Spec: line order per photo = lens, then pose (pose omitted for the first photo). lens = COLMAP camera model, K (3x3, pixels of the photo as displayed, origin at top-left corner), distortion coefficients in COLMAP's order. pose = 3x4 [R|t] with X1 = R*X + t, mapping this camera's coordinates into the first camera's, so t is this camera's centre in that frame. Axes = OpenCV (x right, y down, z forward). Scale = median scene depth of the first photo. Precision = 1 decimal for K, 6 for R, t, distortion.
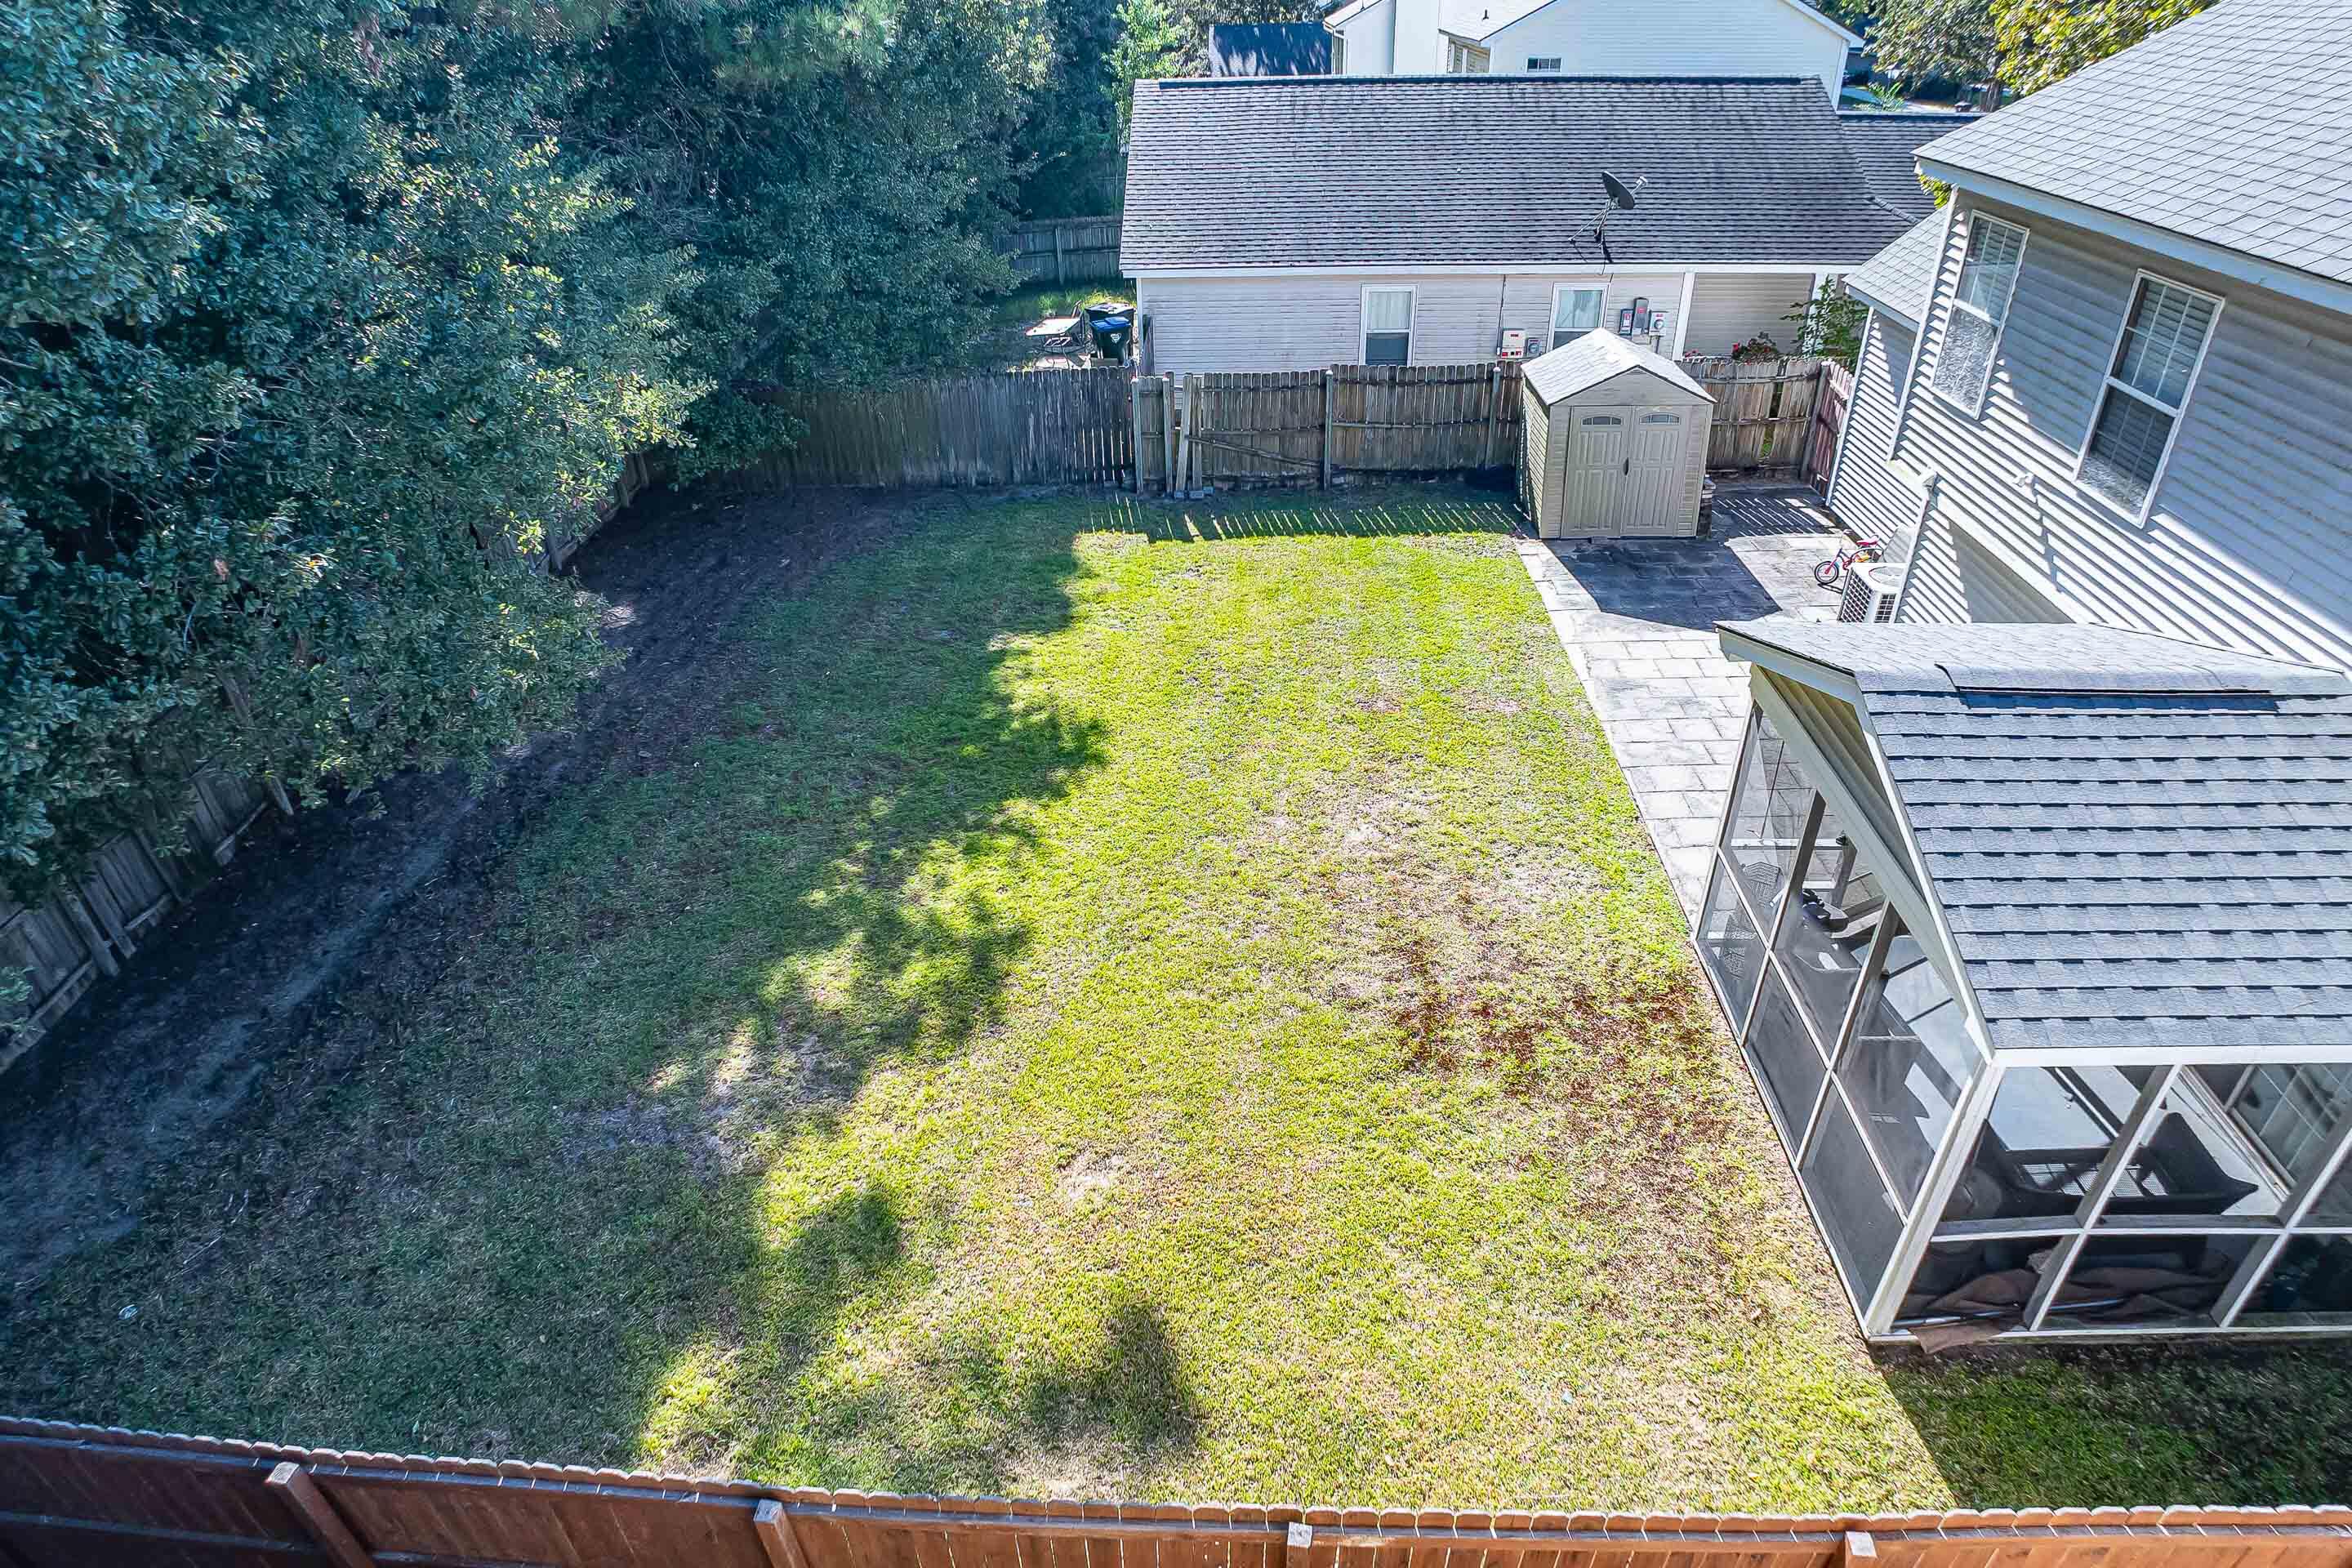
lens RADIAL K [[1339.0, 0, 1176.0], [0, 1339.0, 784.0], [0, 0, 1]] dist [-0.089035, 0.023726]
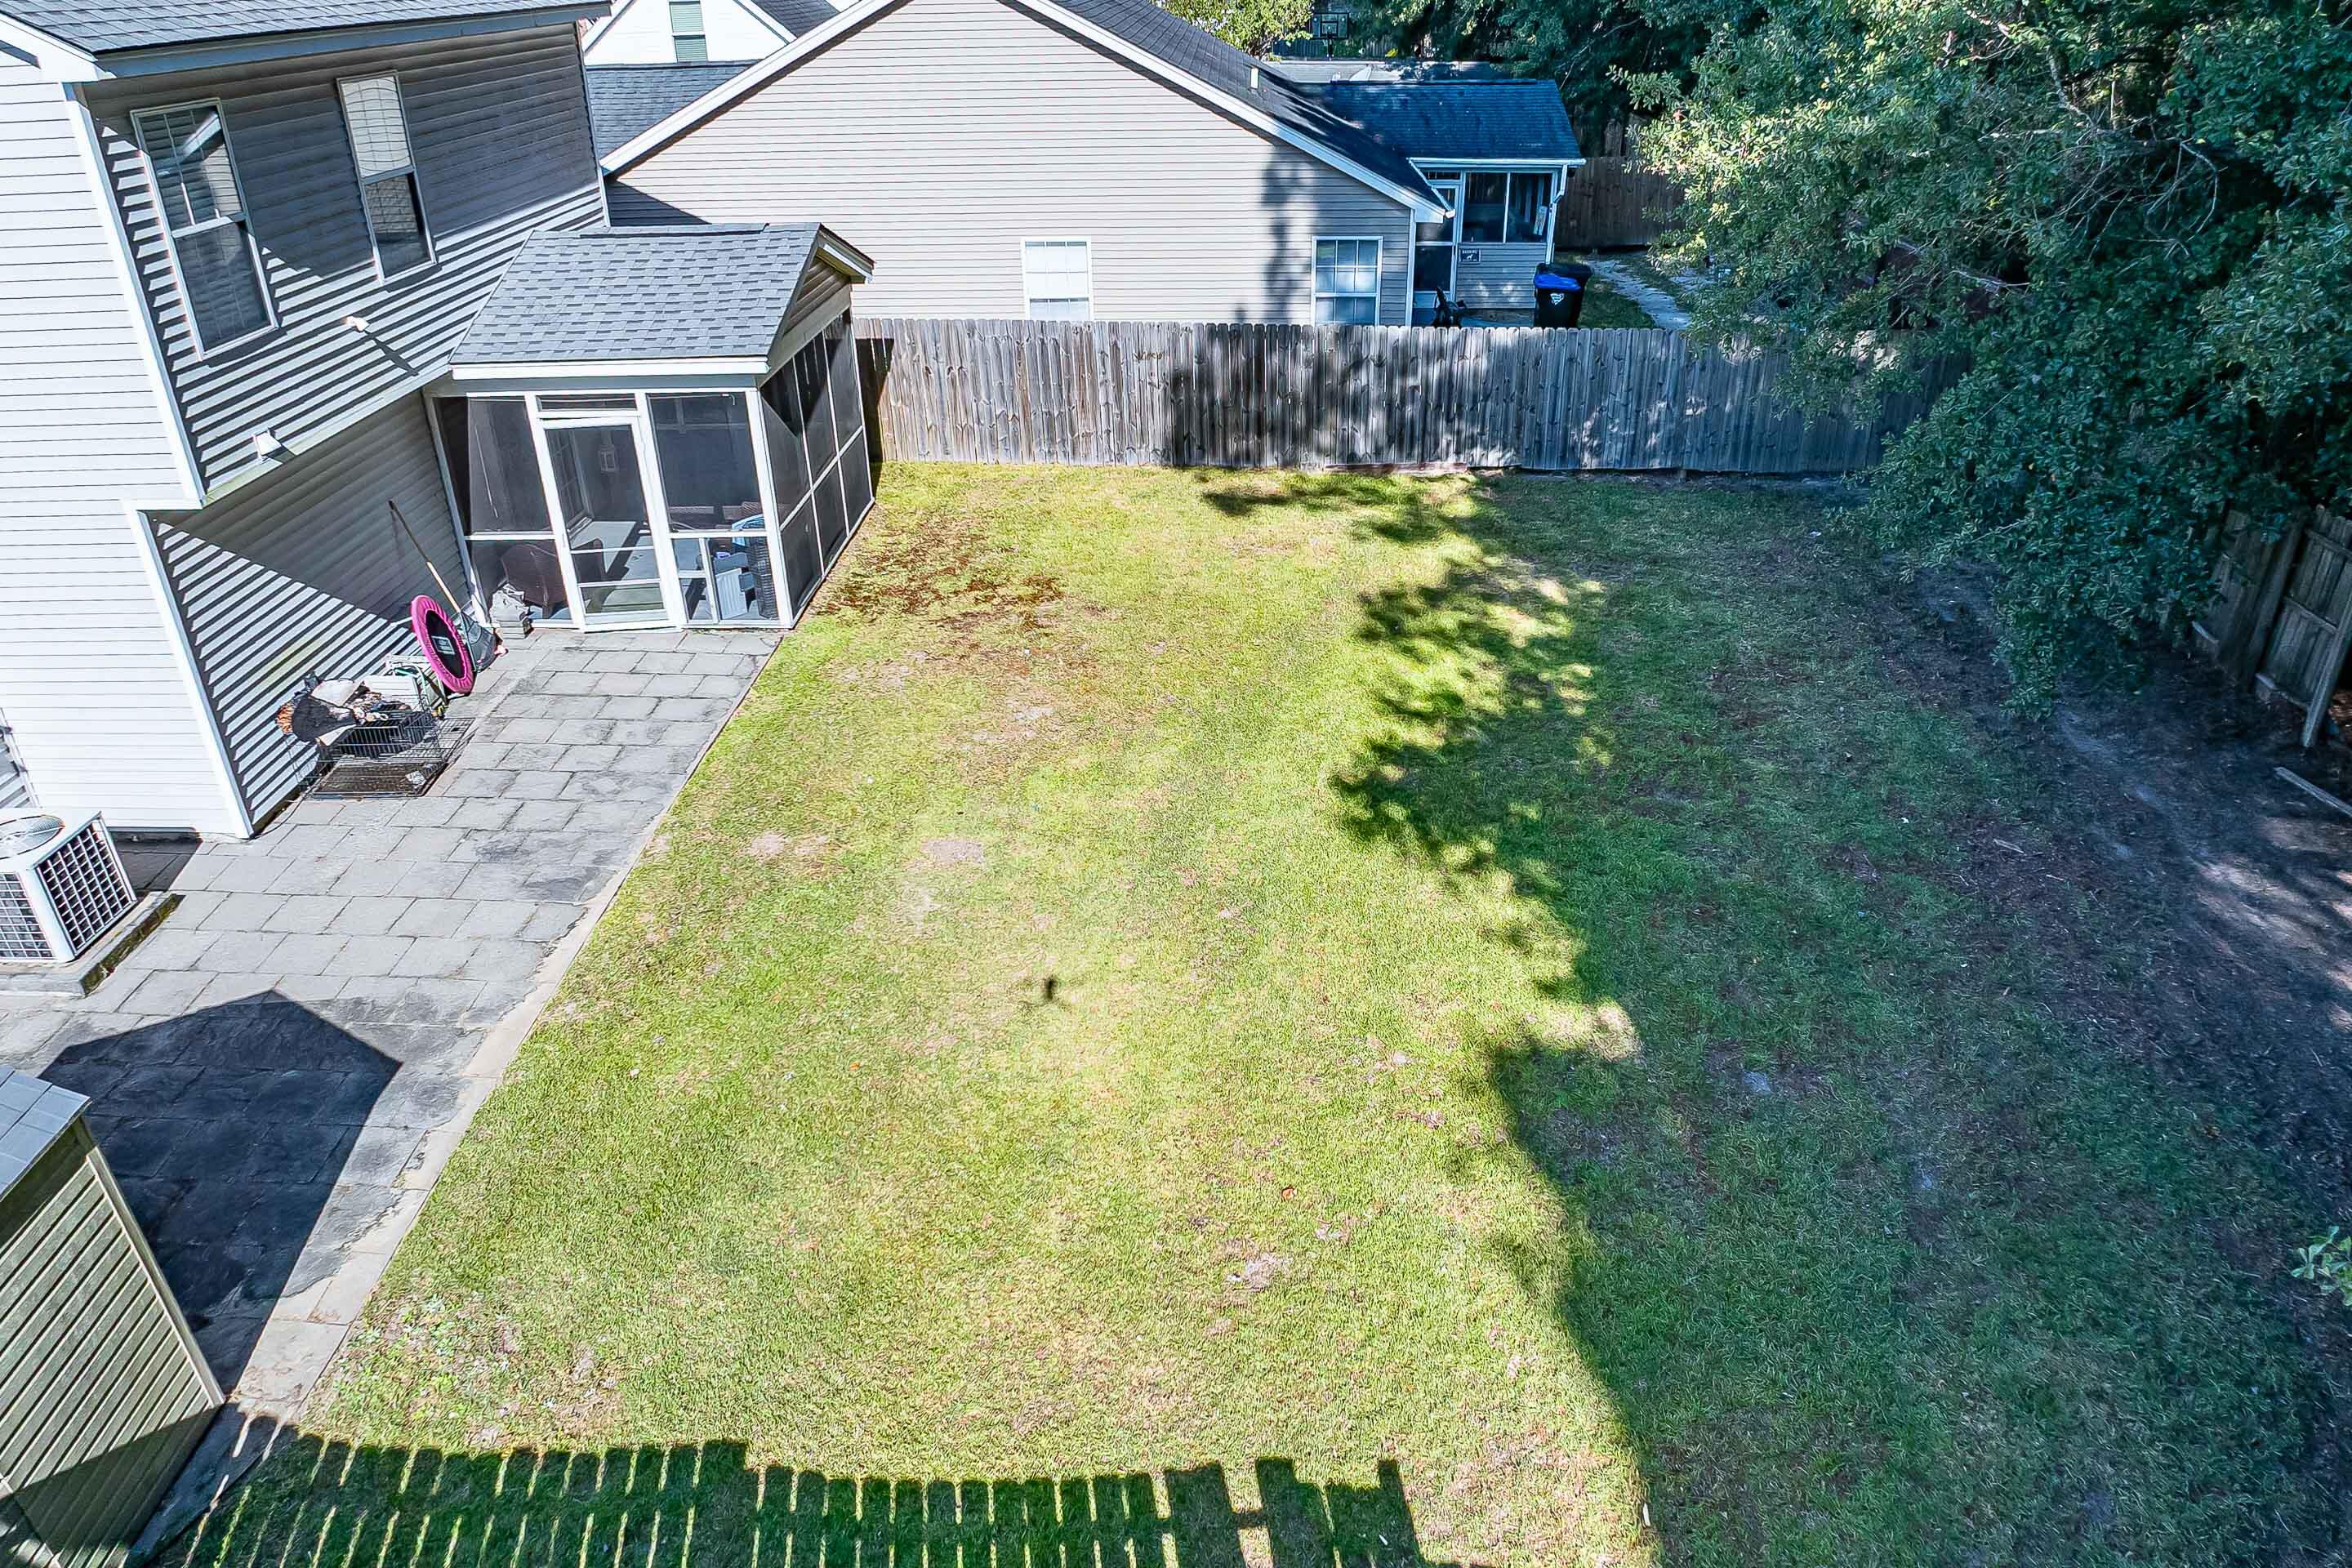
lens RADIAL K [[1524.0, 0, 1203.1], [0, 1524.0, 783.9], [0, 0, 1]] dist [-0.078289, 0.002573]
pose [[-0.998970, 0.045127, -0.004789, 0.034926], [0.017813, 0.486993, 0.873224, -0.976064], [0.041738, 0.872239, -0.487295, 1.775818]]
